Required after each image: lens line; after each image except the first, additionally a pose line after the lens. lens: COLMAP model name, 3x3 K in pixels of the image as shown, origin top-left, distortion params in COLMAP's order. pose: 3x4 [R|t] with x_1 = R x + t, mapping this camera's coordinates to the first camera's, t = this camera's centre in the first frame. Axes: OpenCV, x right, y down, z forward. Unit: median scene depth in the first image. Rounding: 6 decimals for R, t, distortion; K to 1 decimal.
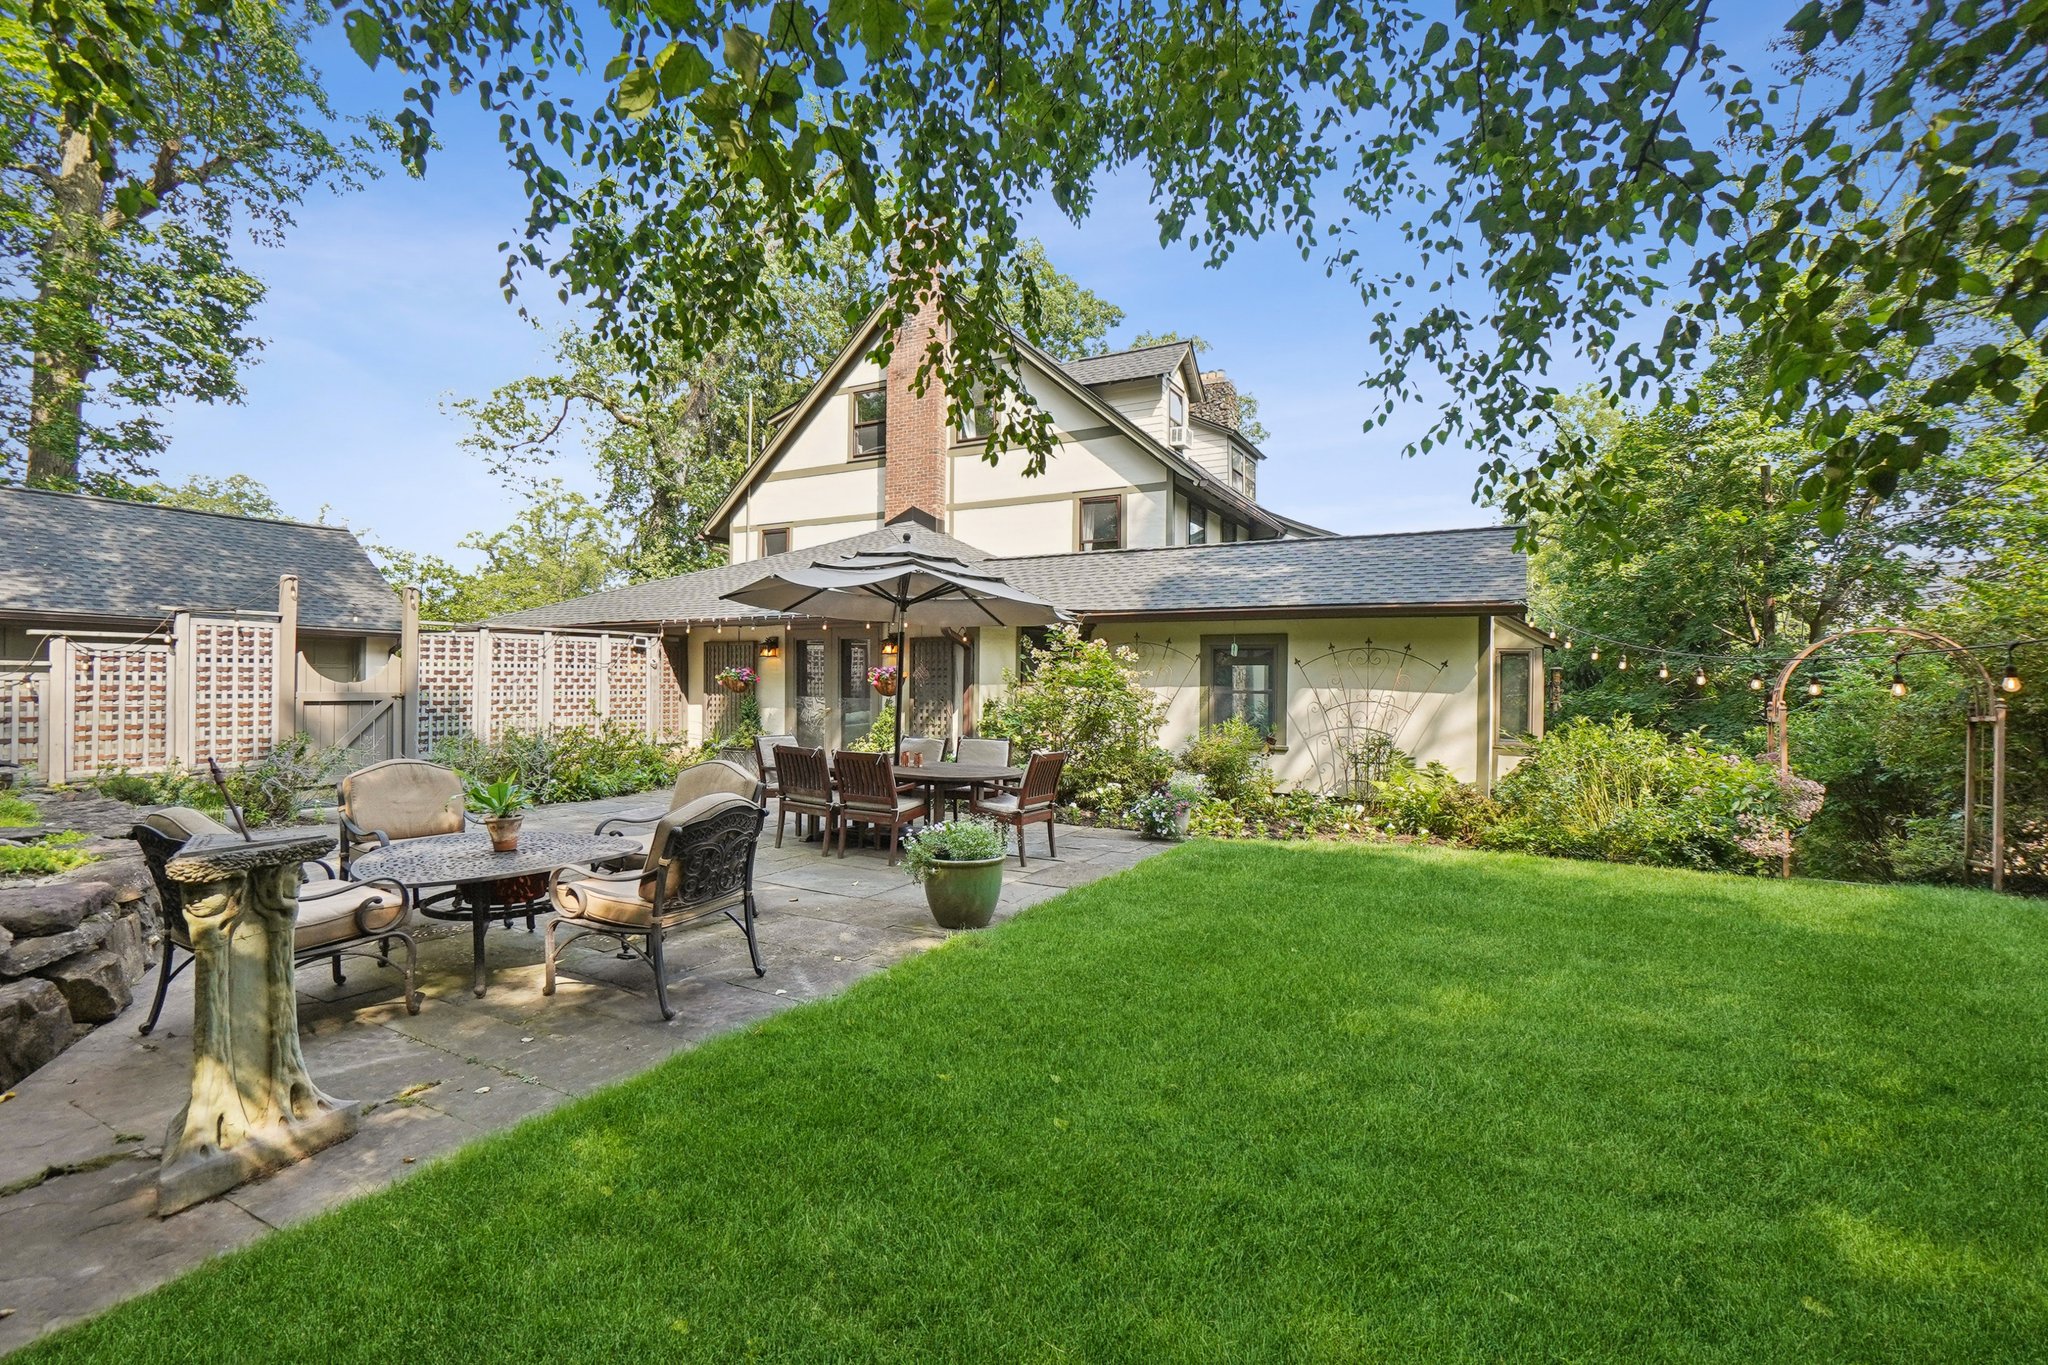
lens RADIAL K [[958.8, 0, 1021.5], [0, 958.8, 681.1], [0, 0, 1]] dist [-0.019356, 0.005320]
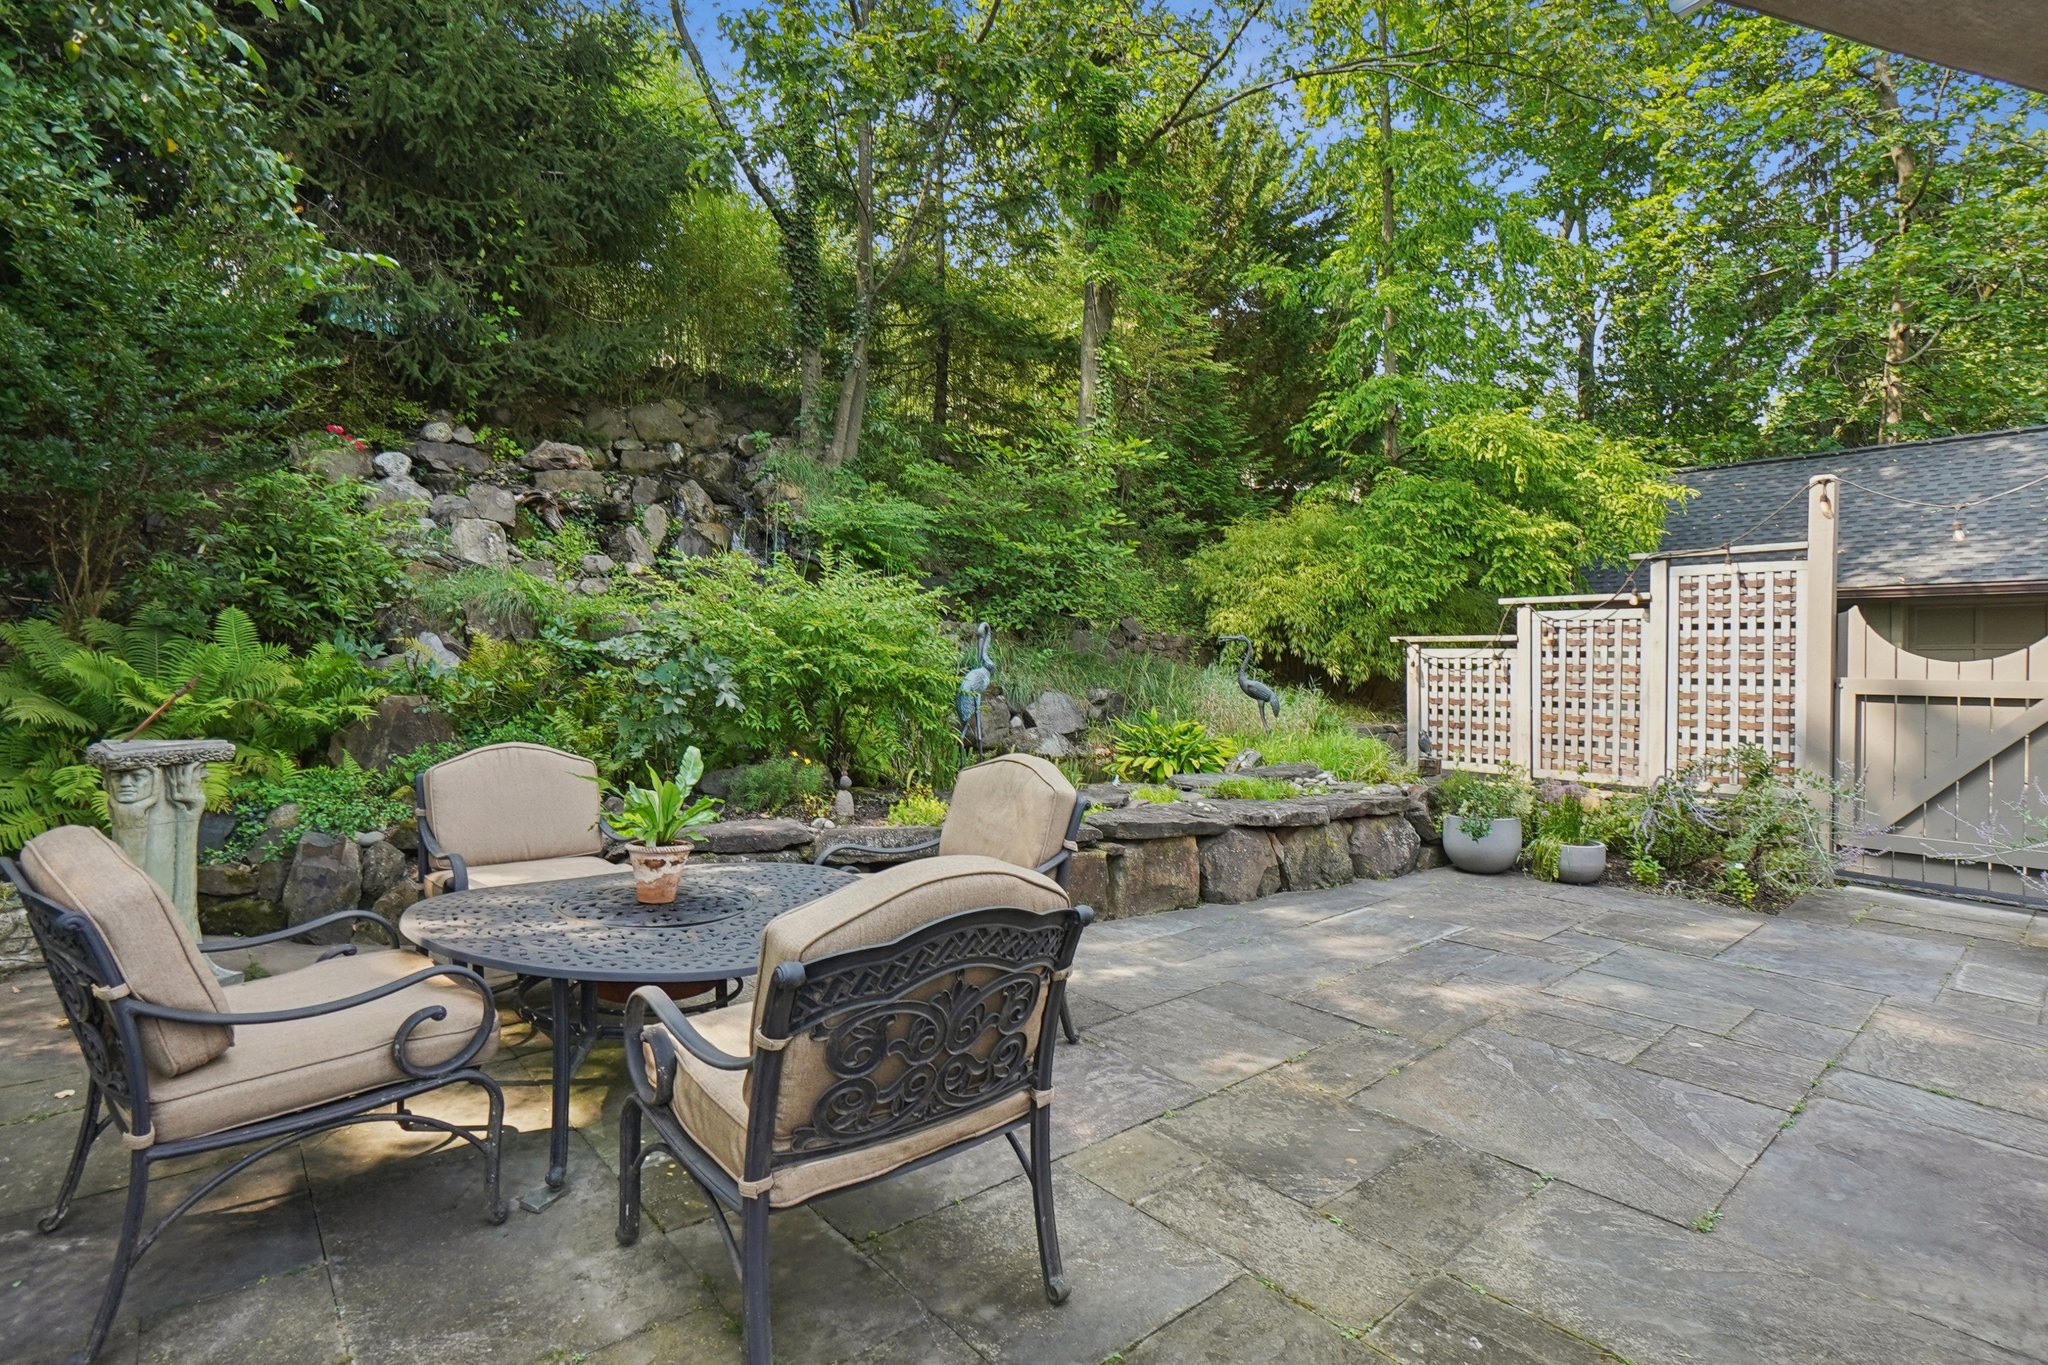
lens RADIAL K [[1001.6, 0, 1009.3], [0, 1001.6, 651.8], [0, 0, 1]] dist [-0.043358, 0.000810]
pose [[-0.391486, -0.027731, -0.919766, -0.034163], [-0.017714, 0.999588, -0.022598, 0.018893], [0.920014, 0.007446, -0.391815, 0.814550]]
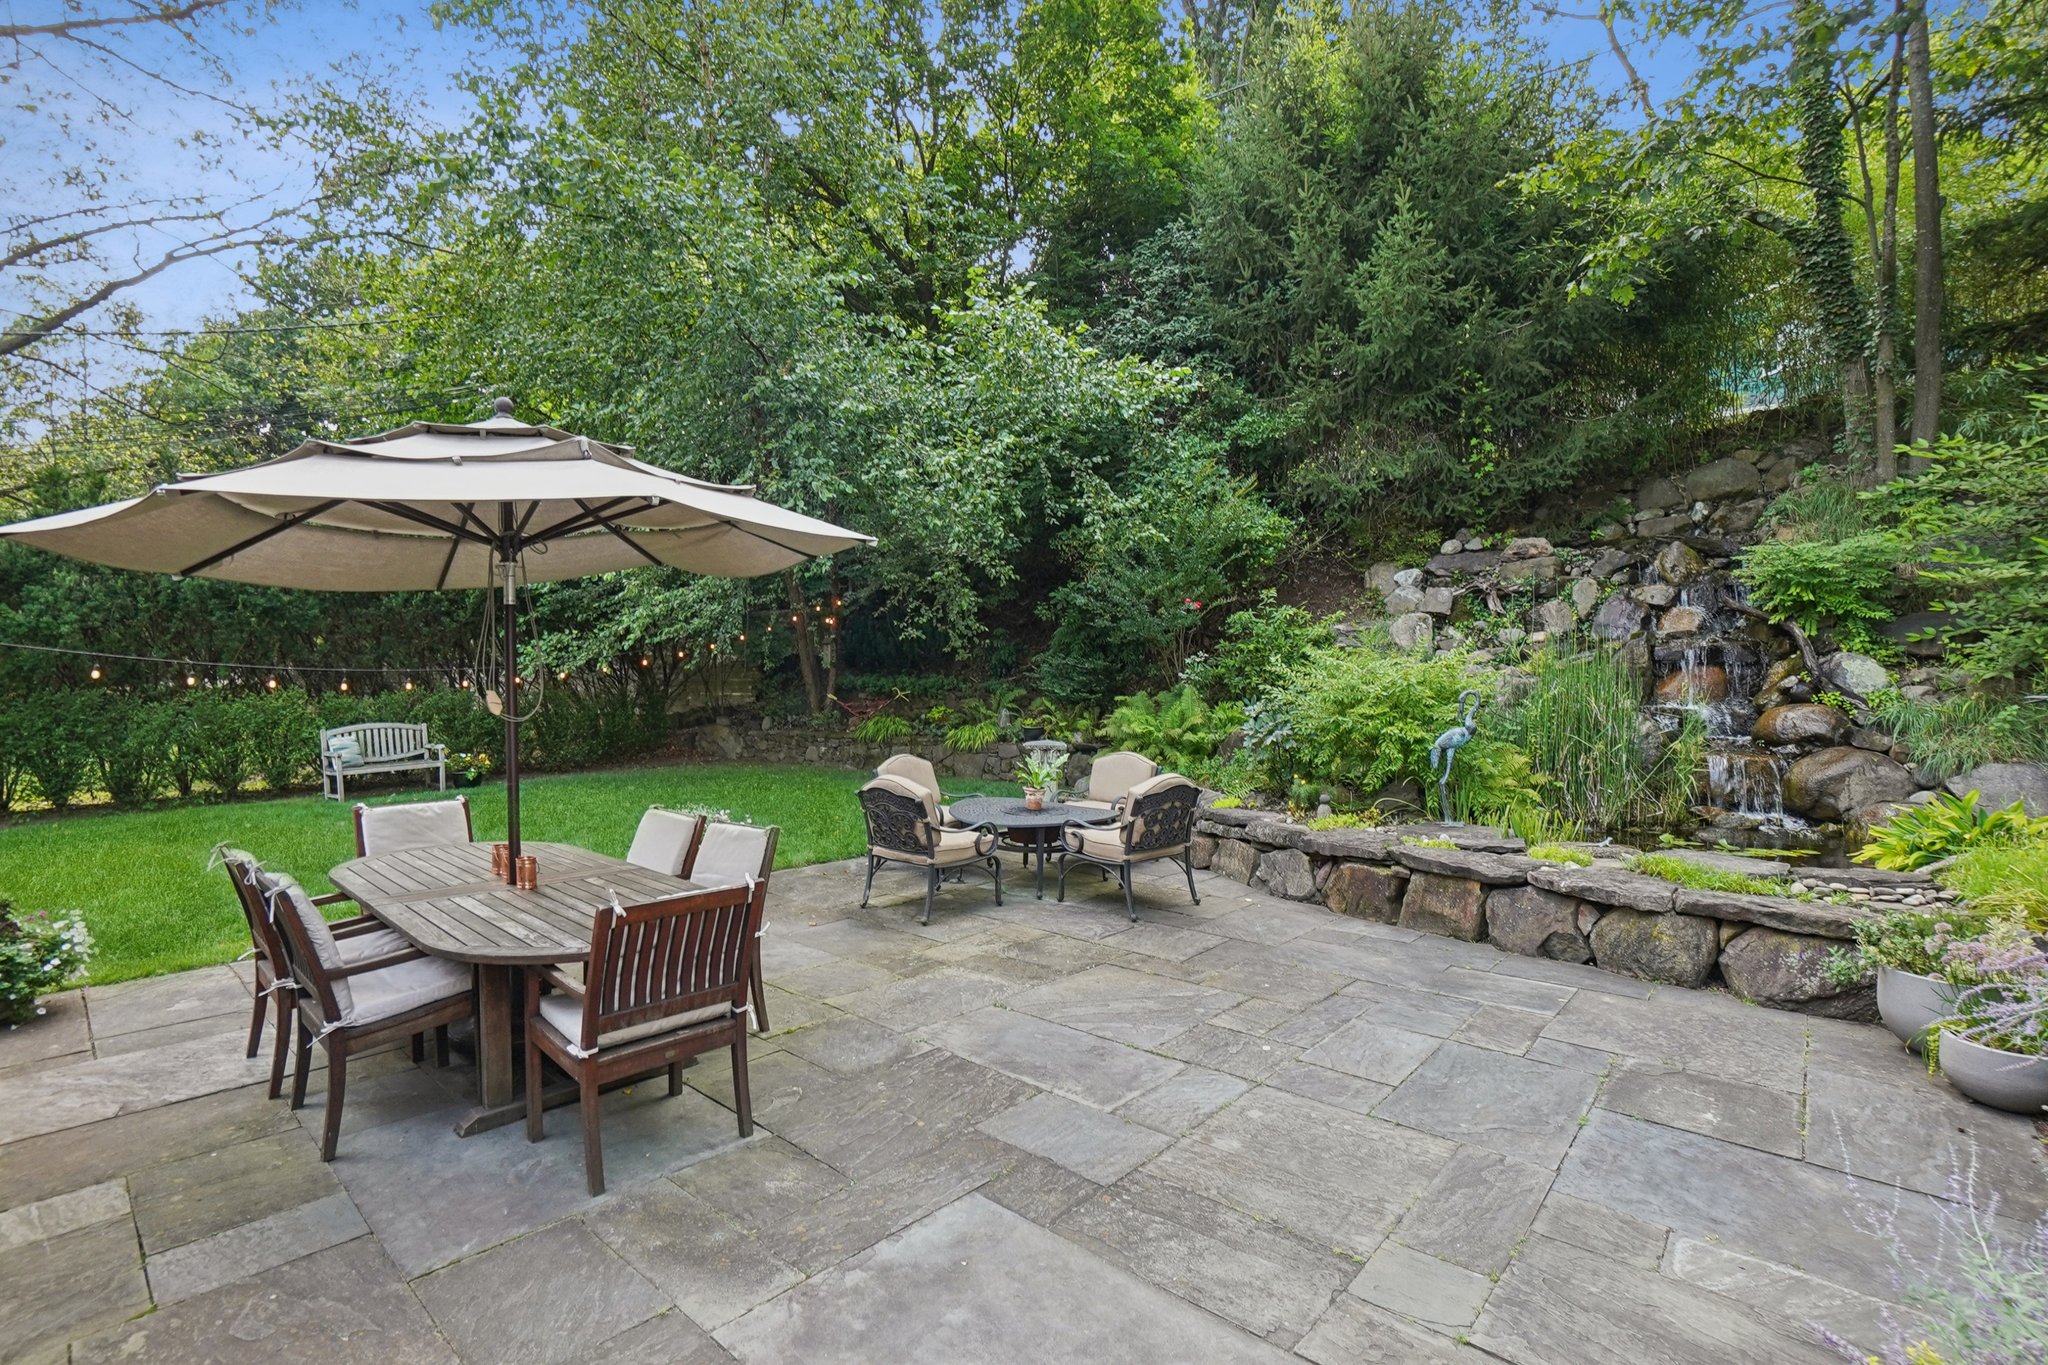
lens RADIAL K [[958.8, 0, 1019.7], [0, 958.8, 681.6], [0, 0, 1]] dist [-0.019356, 0.005320]
pose [[-0.967609, -0.020045, 0.251656, -0.470842], [-0.019268, 0.999799, 0.005552, -0.018662], [-0.251717, 0.000523, -0.967801, 1.370394]]
